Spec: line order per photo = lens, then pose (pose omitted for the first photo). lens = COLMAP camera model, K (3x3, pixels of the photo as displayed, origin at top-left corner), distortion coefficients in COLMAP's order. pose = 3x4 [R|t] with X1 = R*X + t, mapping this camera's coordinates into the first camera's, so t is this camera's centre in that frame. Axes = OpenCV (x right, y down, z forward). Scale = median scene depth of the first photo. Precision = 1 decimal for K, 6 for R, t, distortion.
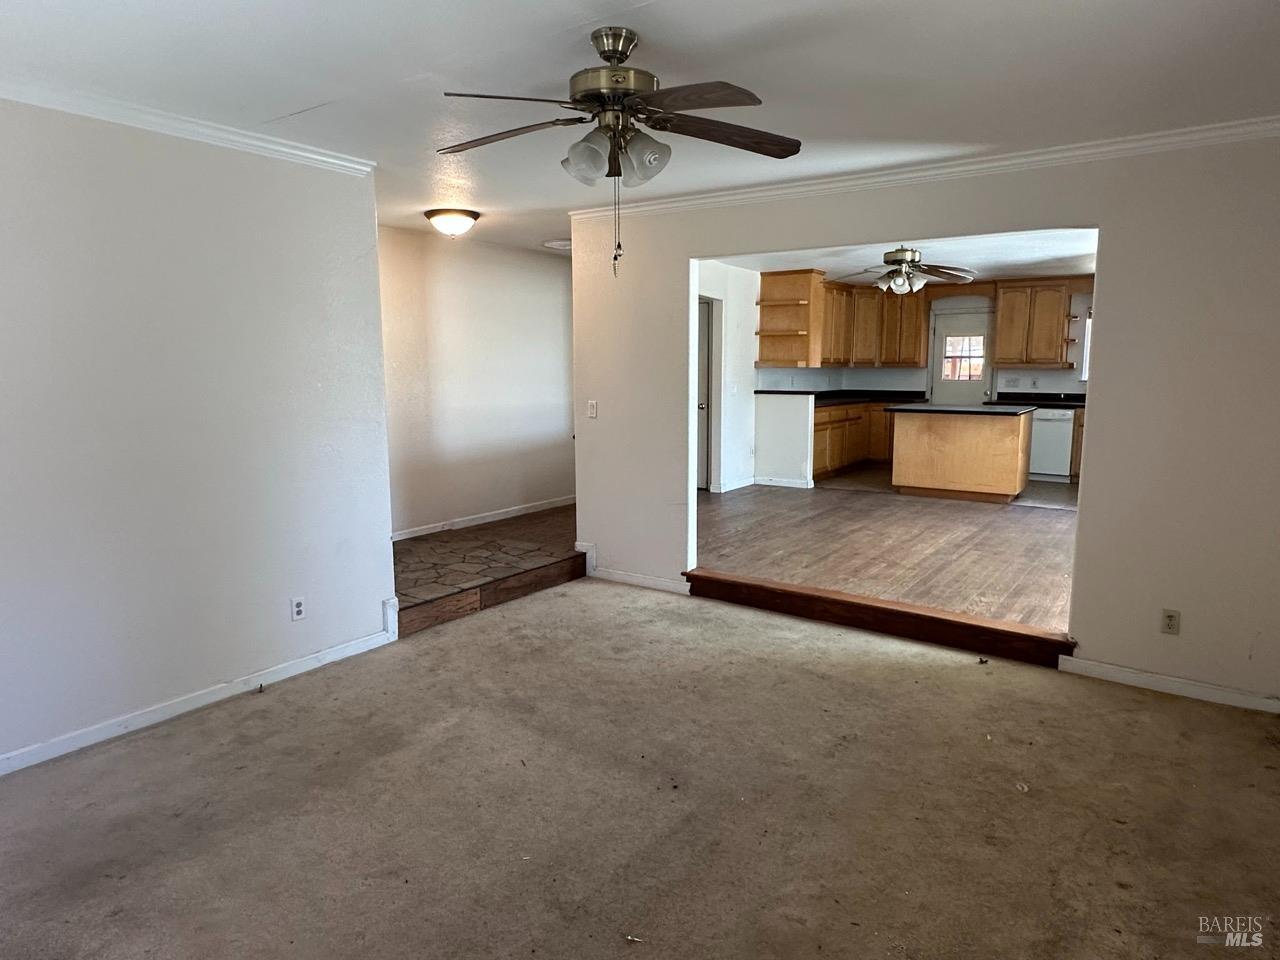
lens RADIAL K [[802.3, 0, 640.0], [0, 802.3, 480.0], [0, 0, 1]] dist [-0.002606, -0.000930]
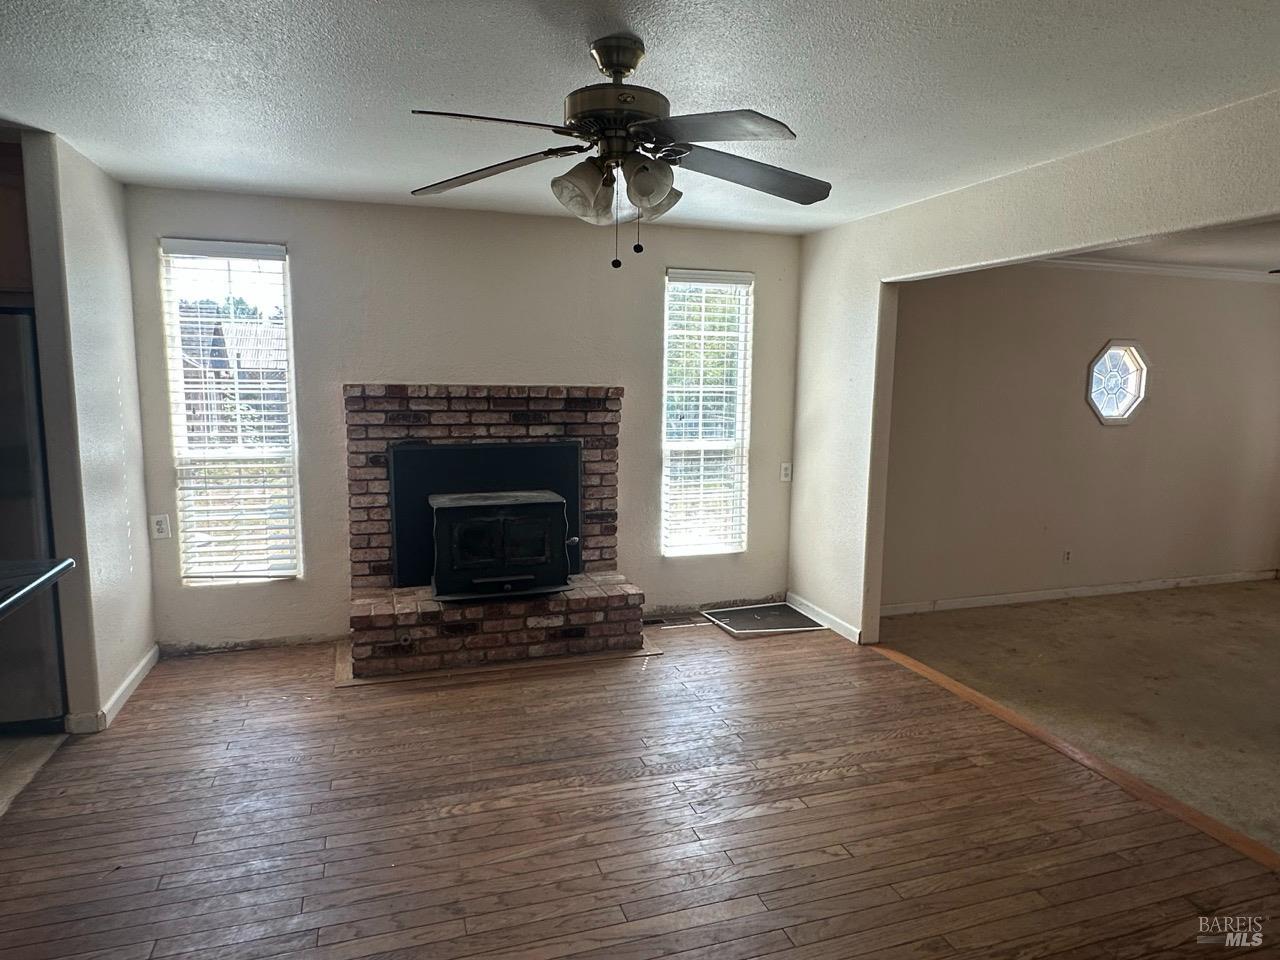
lens RADIAL K [[802.3, 0, 640.0], [0, 802.3, 480.0], [0, 0, 1]] dist [-0.002606, -0.000930]
pose [[-0.810857, -0.090968, 0.578132, 0.167555], [0.071517, 0.965041, 0.252153, -0.334690], [-0.580859, 0.245806, -0.776004, 2.003744]]
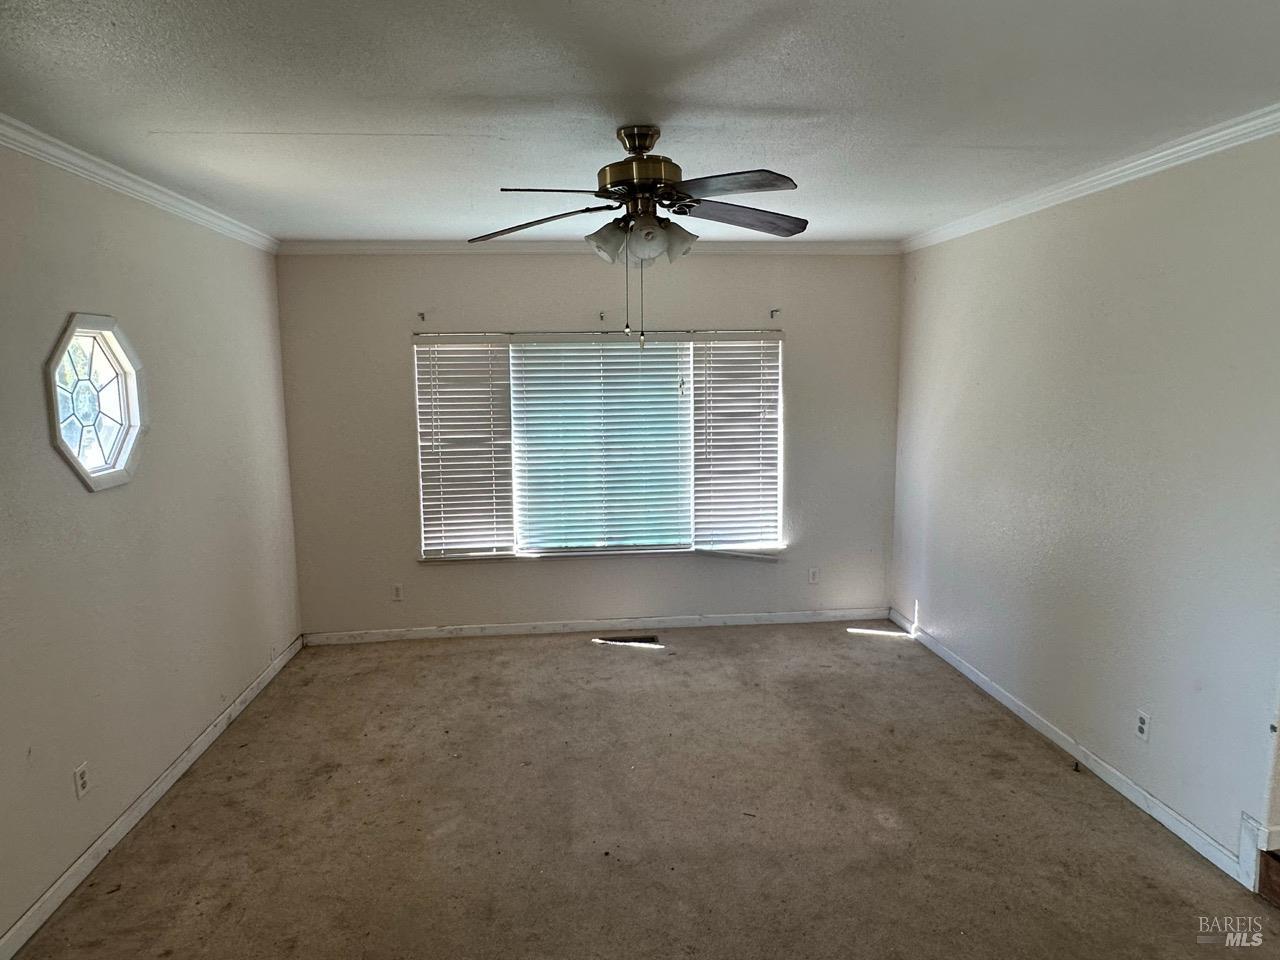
lens RADIAL K [[802.3, 0, 640.0], [0, 802.3, 480.0], [0, 0, 1]] dist [-0.002606, -0.000930]
pose [[-0.752638, 0.101606, -0.650548, 0.435088], [-0.085052, 0.964742, 0.249078, -0.225821], [0.652918, 0.242796, -0.717459, 1.156329]]
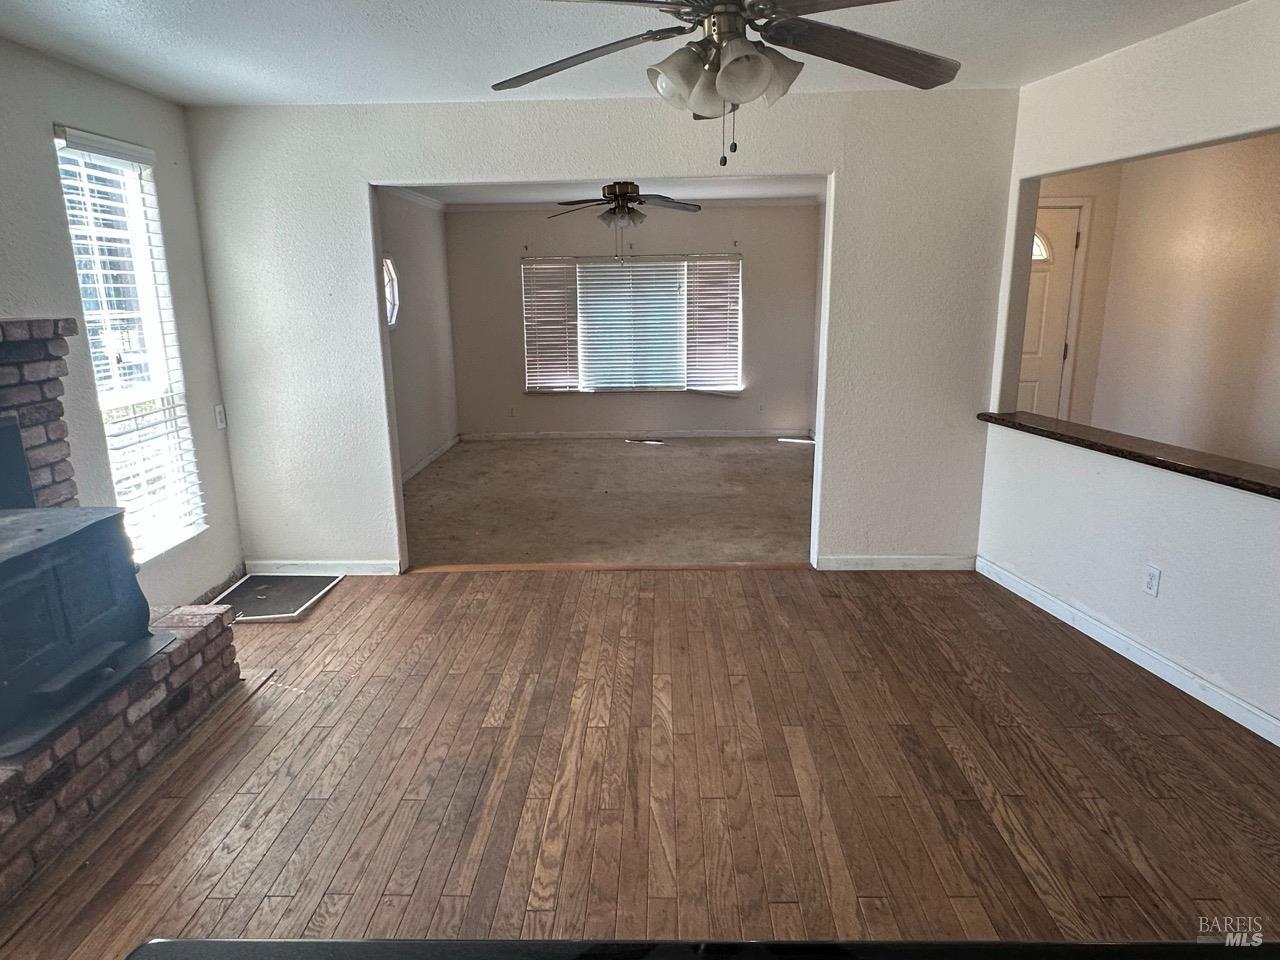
lens RADIAL K [[802.3, 0, 640.0], [0, 802.3, 480.0], [0, 0, 1]] dist [-0.002606, -0.000930]
pose [[-0.827042, 0.145515, -0.542980, 0.846351], [-0.066963, 0.933535, 0.352177, -0.325578], [0.558137, 0.327624, -0.762329, 1.967714]]
